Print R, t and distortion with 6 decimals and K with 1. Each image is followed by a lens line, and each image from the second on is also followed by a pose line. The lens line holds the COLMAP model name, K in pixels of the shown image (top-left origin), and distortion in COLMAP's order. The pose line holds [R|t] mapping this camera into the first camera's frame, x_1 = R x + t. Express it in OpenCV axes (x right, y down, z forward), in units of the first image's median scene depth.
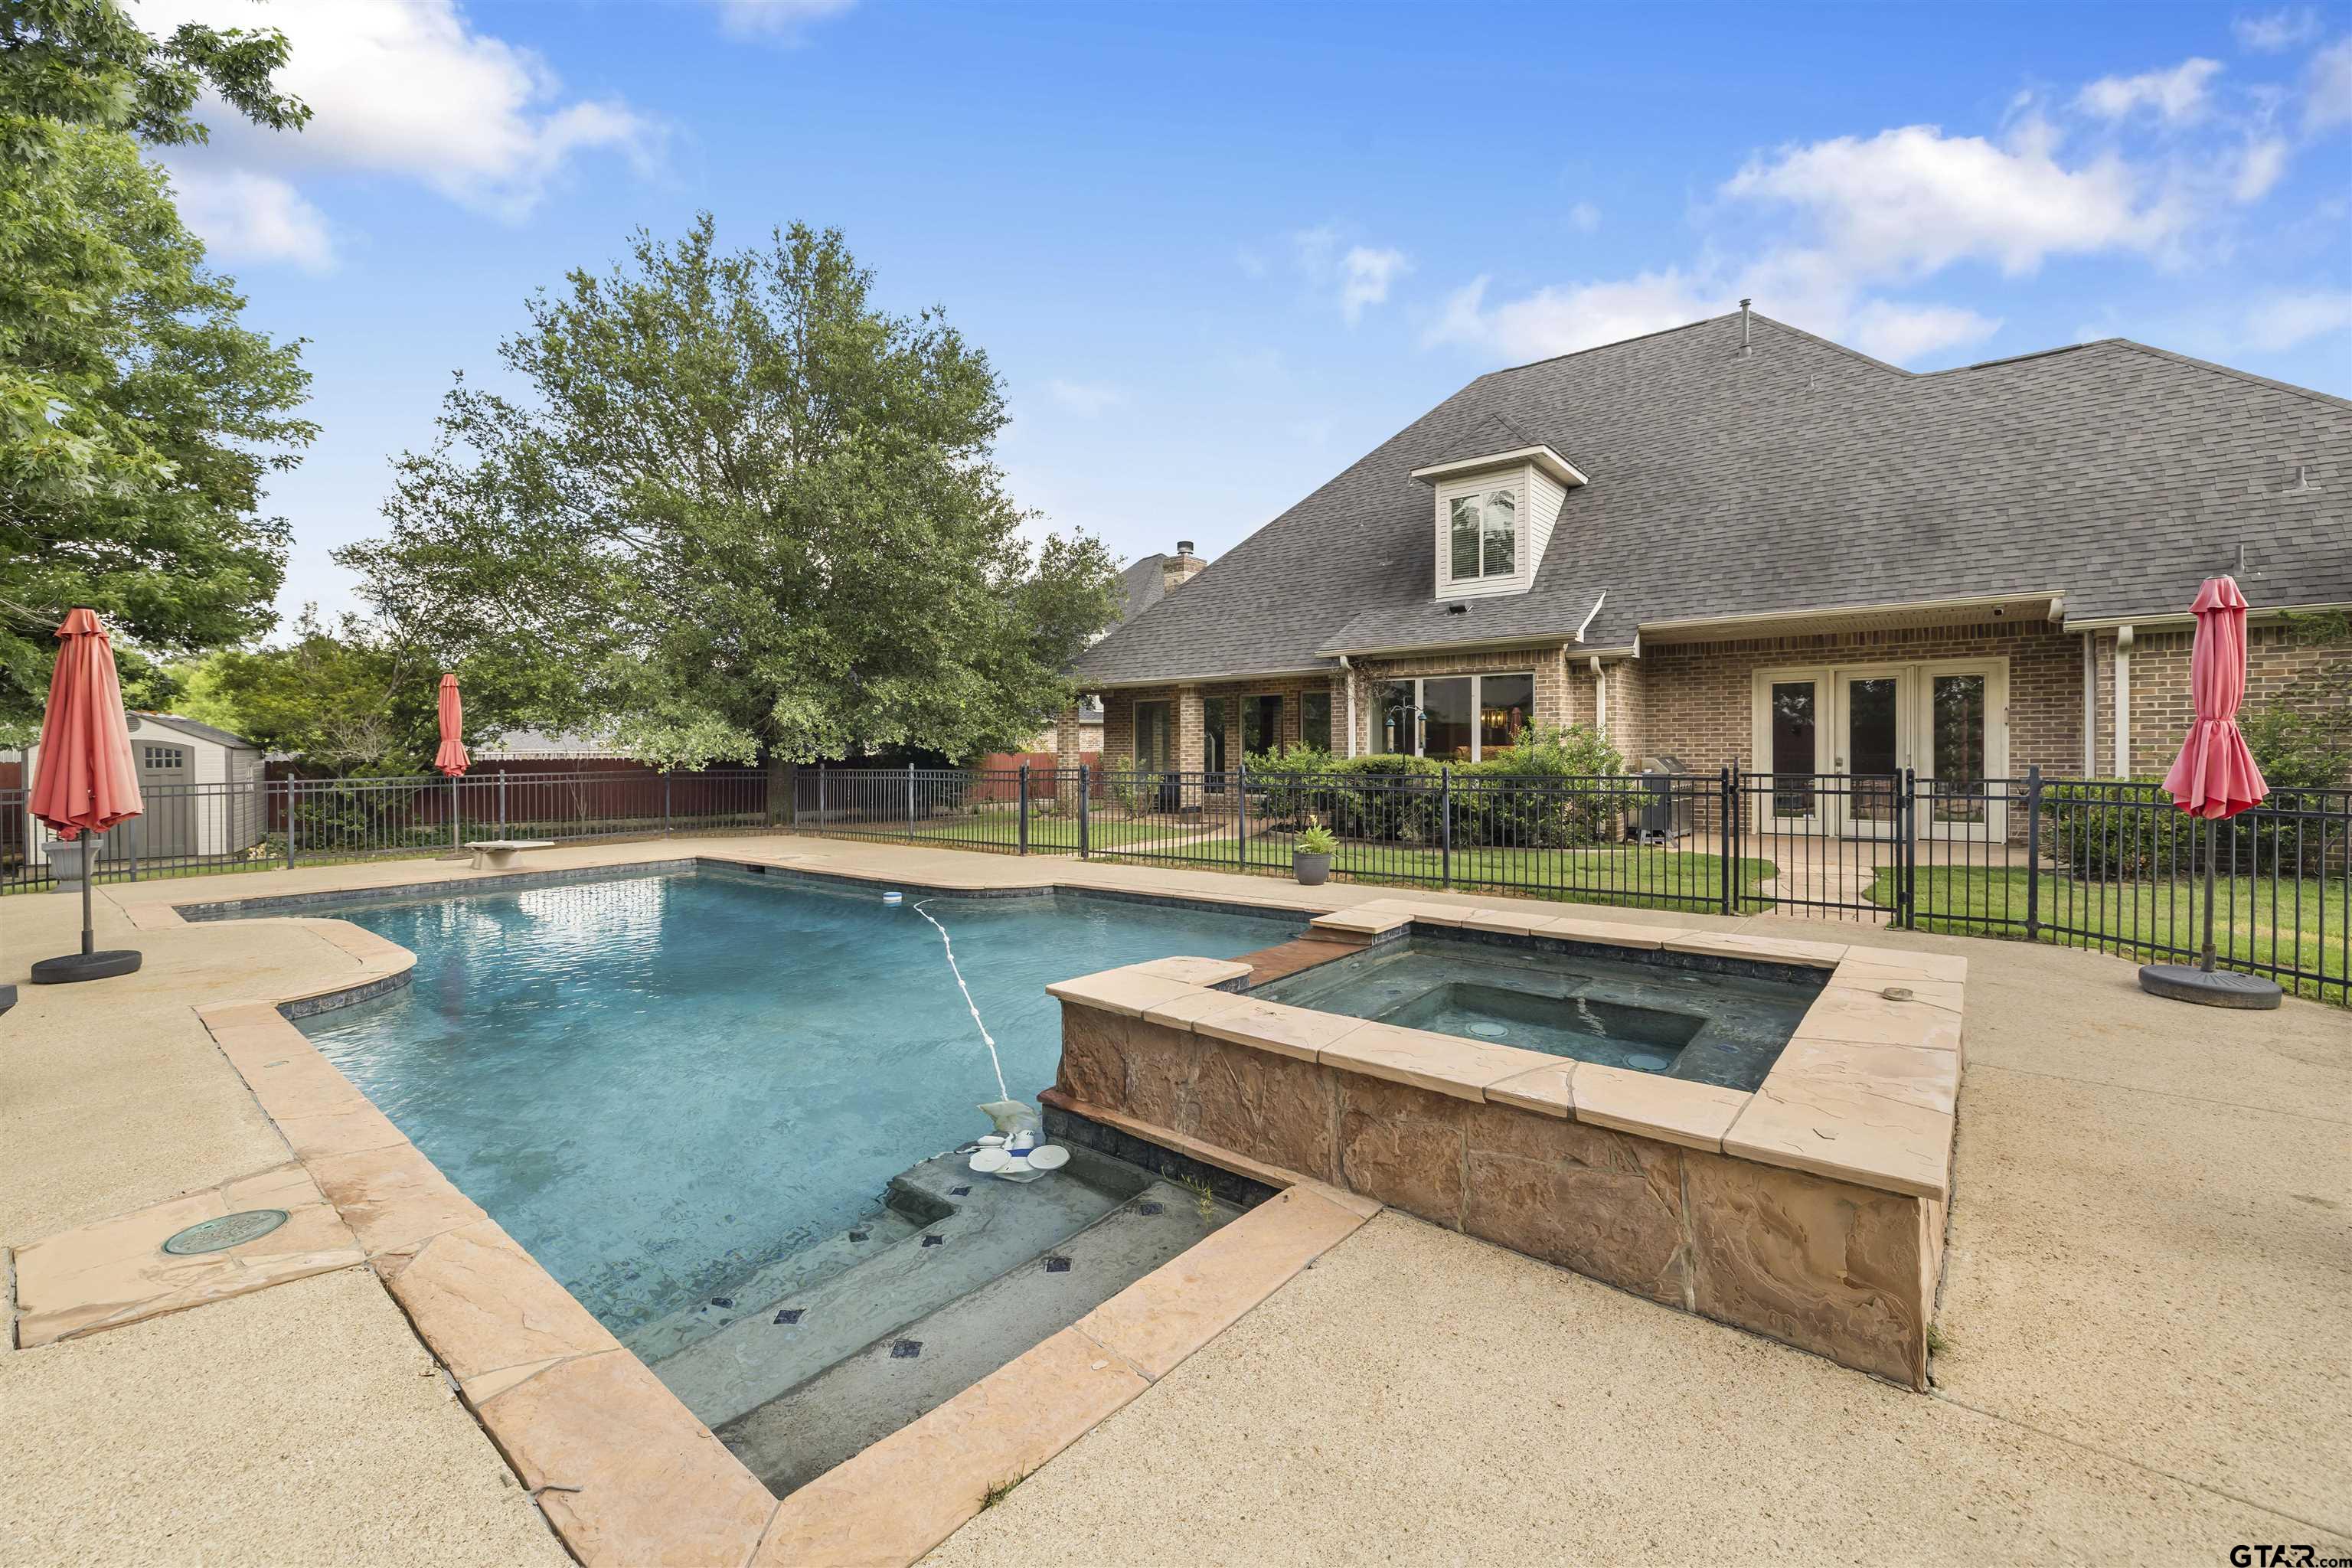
lens RADIAL K [[996.9, 0, 1157.0], [0, 996.9, 774.2], [0, 0, 1]] dist [-0.000502, 0.000055]
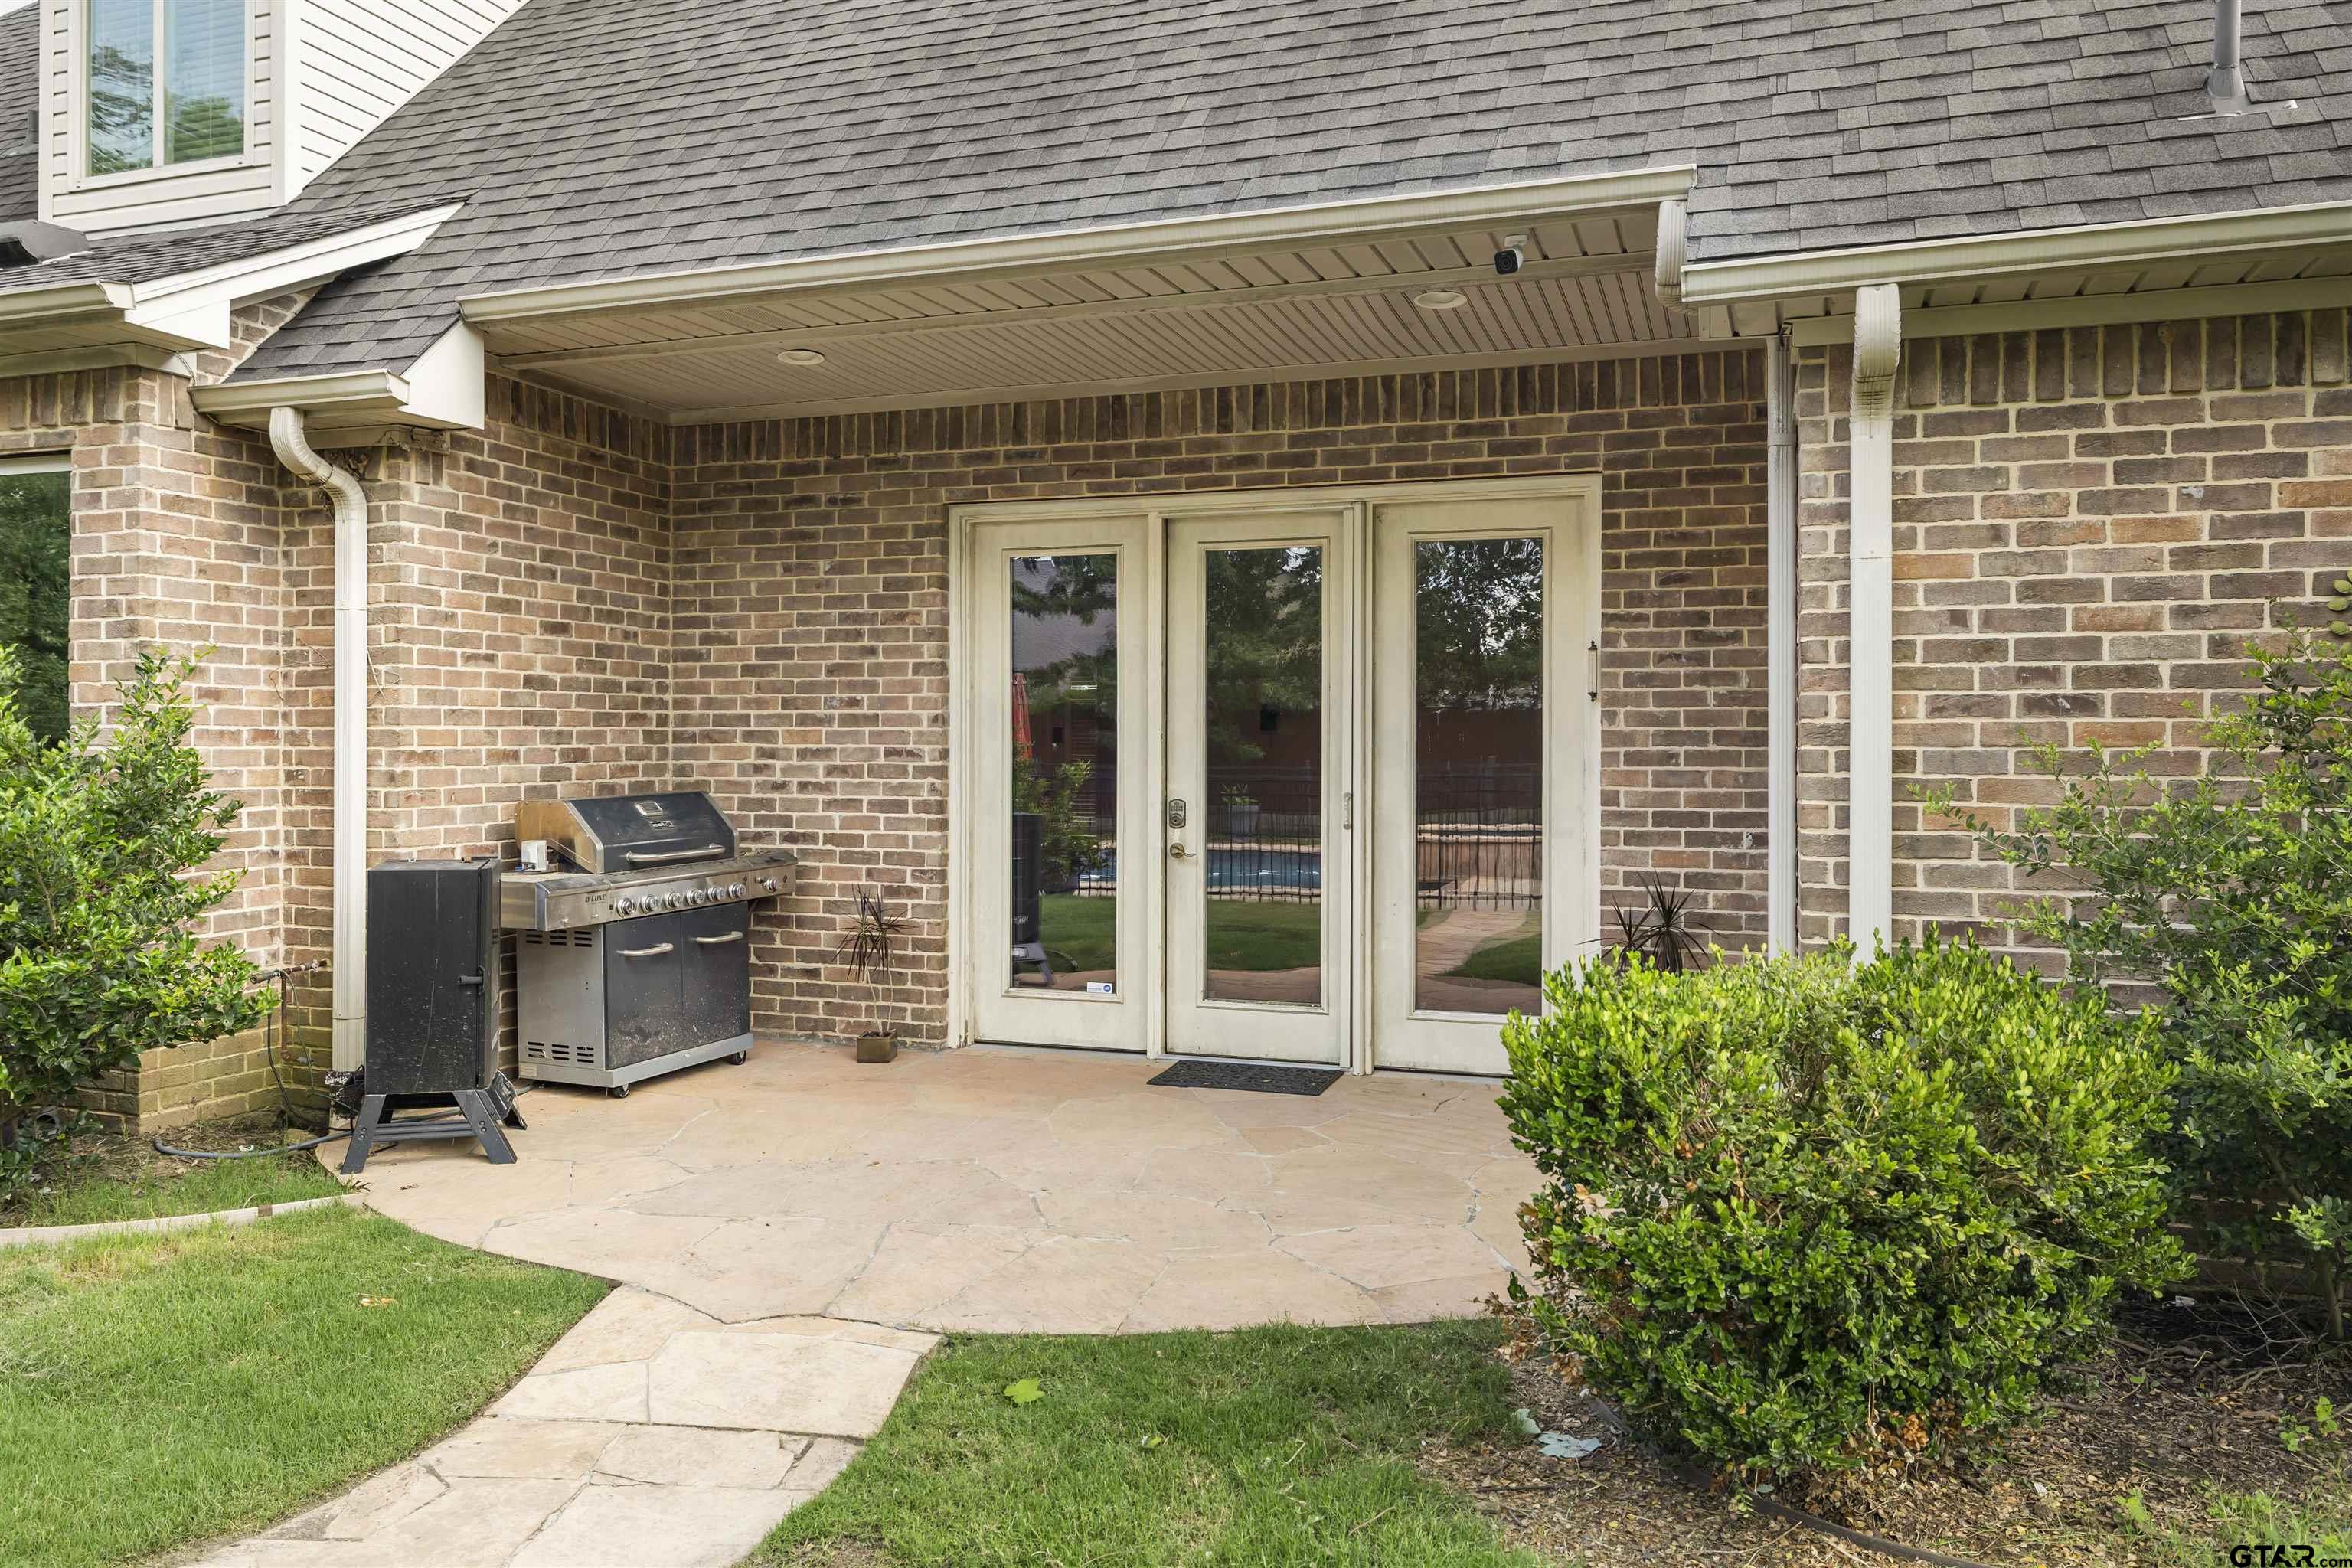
lens RADIAL K [[1731.6, 0, 1182.5], [0, 1731.6, 784.2], [0, 0, 1]] dist [-0.003016, 0.006043]
pose [[0.938160, 0.005977, 0.346149, 0.544164], [-0.003593, 0.999965, -0.007529, -0.019358], [-0.346182, 0.005820, 0.938149, 0.540630]]
